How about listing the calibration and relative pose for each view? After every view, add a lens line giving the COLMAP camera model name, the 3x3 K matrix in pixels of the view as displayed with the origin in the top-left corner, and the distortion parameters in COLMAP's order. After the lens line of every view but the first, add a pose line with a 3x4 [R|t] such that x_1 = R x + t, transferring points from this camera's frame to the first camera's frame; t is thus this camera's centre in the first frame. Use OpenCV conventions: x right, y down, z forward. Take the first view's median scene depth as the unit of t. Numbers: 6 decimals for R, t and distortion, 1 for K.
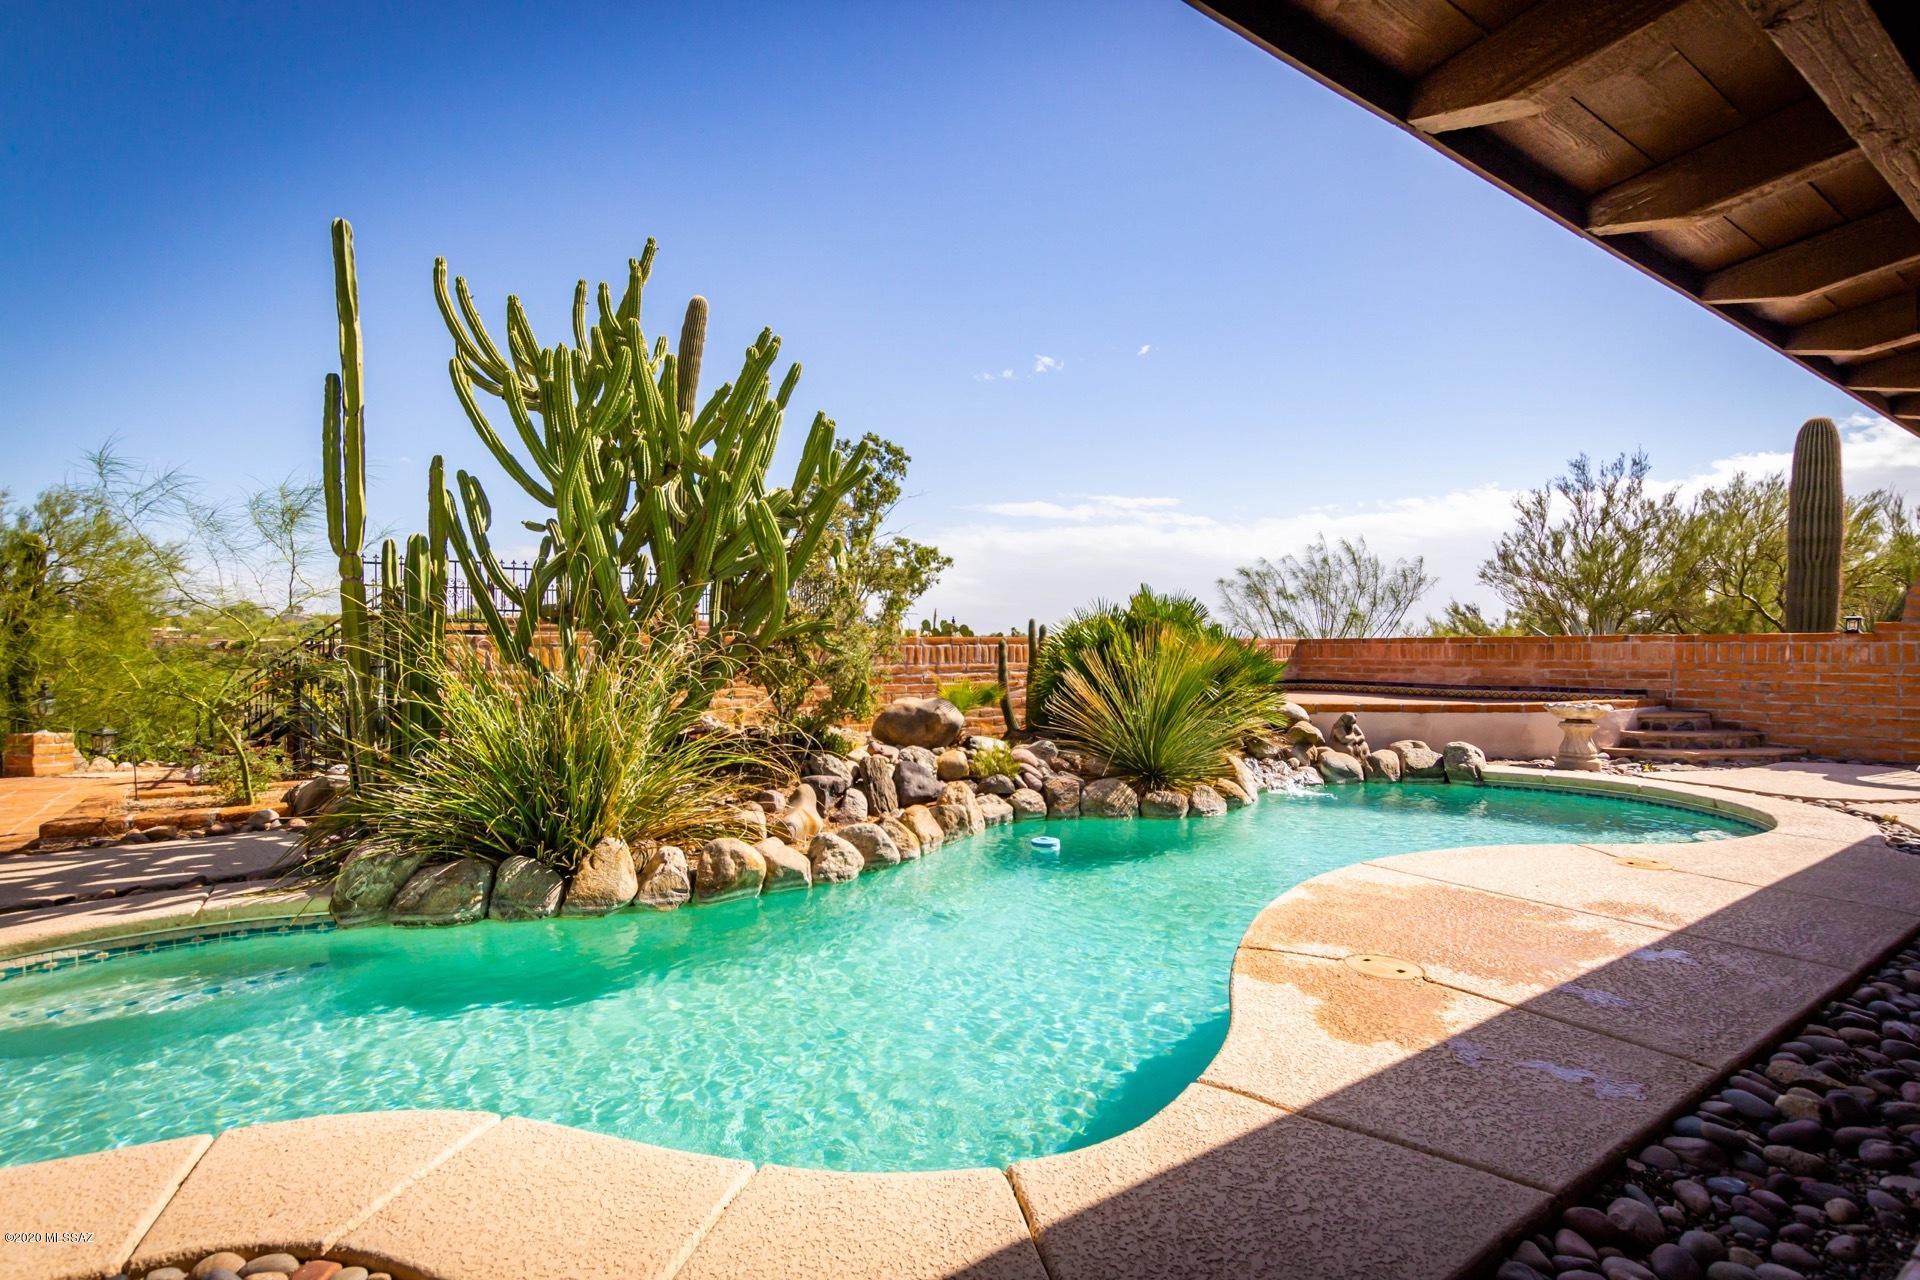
lens RADIAL K [[913.9, 0, 959.2], [0, 913.9, 651.4], [0, 0, 1]] dist [0.017089, -0.009551]
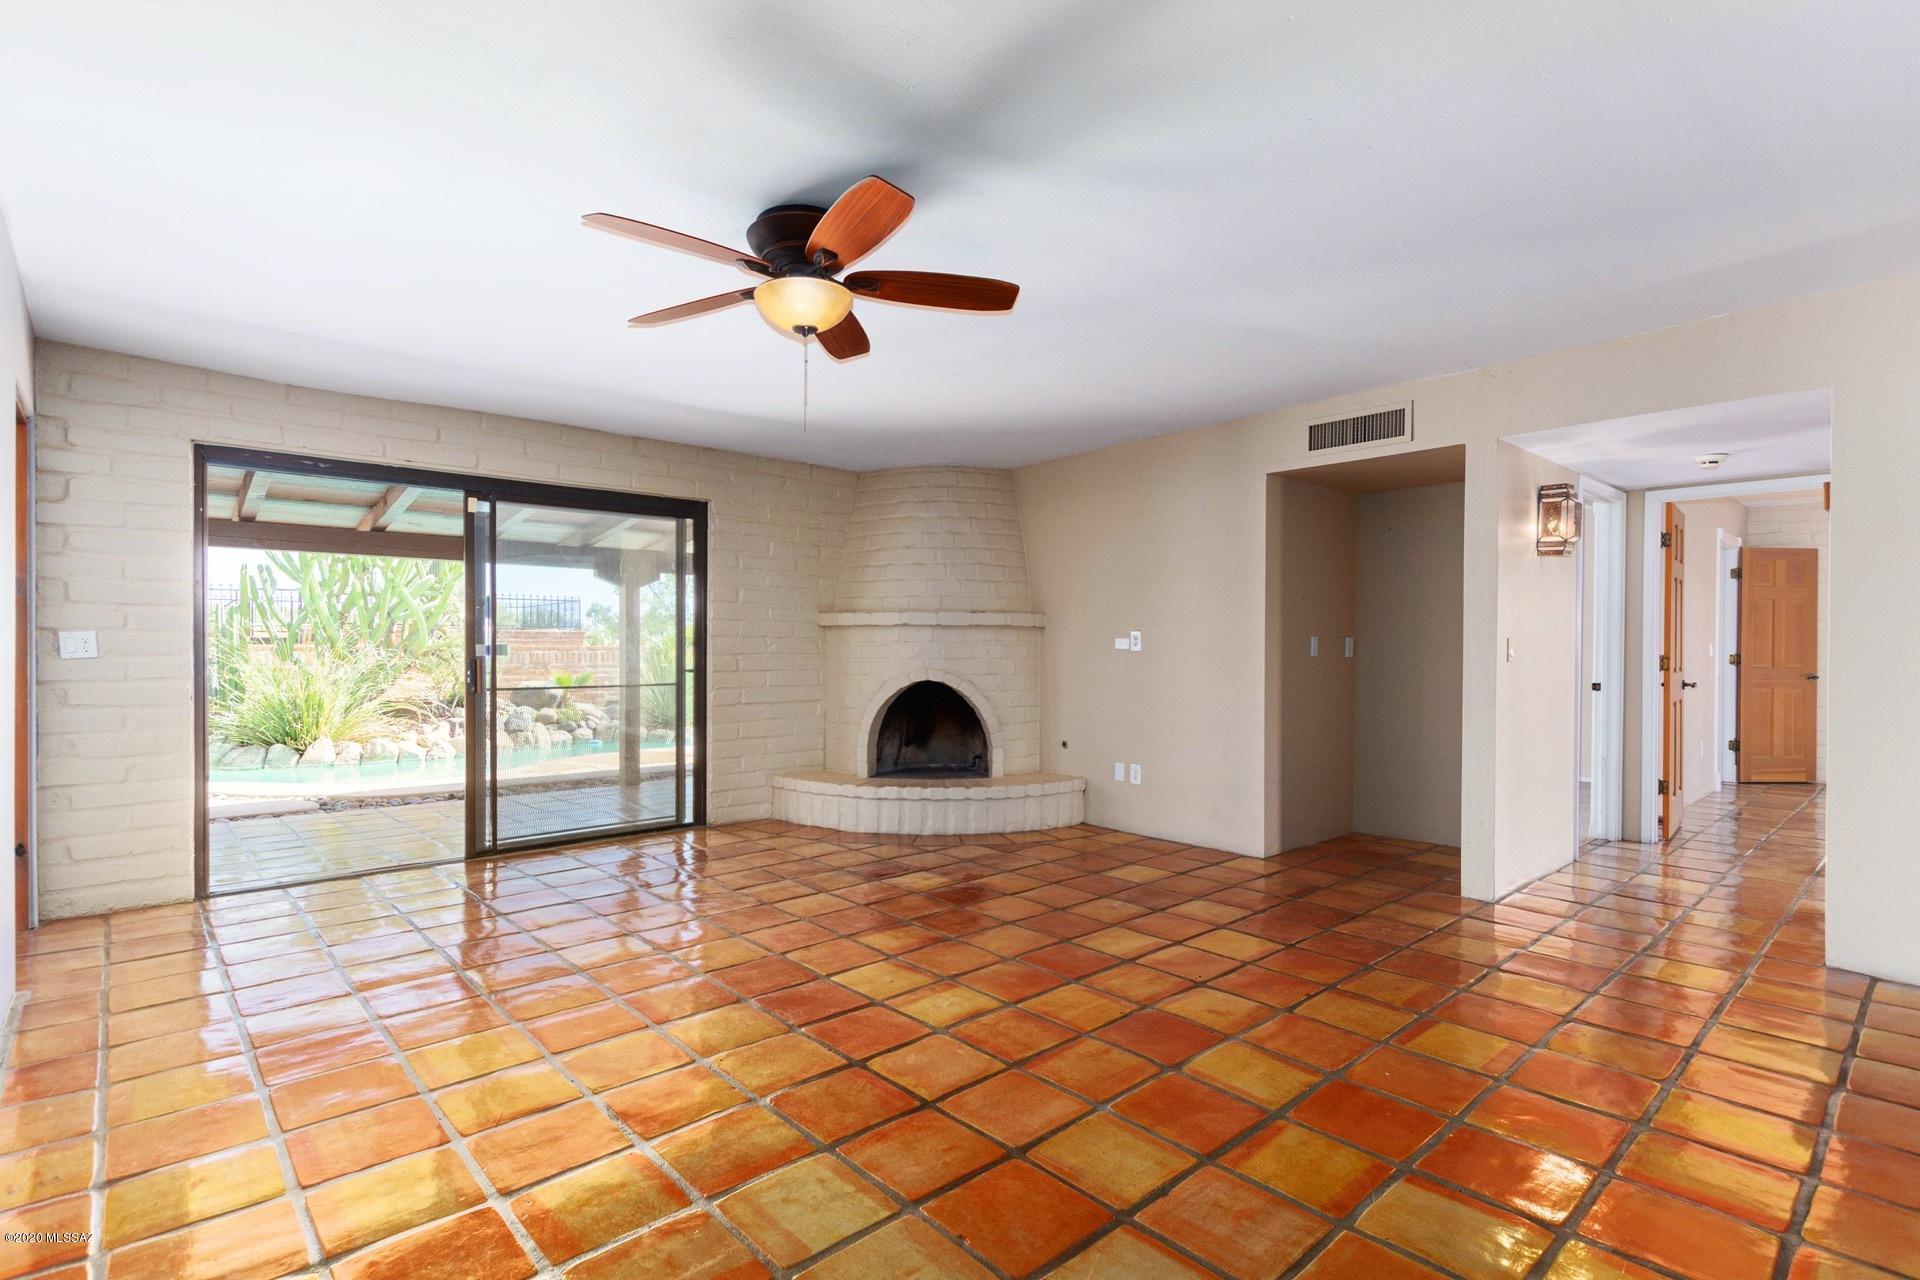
lens RADIAL K [[913.9, 0, 959.2], [0, 913.9, 651.4], [0, 0, 1]] dist [0.017089, -0.009551]
pose [[0.992347, 0.002672, 0.123451, 0.759755], [-0.002844, 0.999995, 0.001219, -0.017918], [-0.123447, -0.001560, 0.992350, -1.231298]]
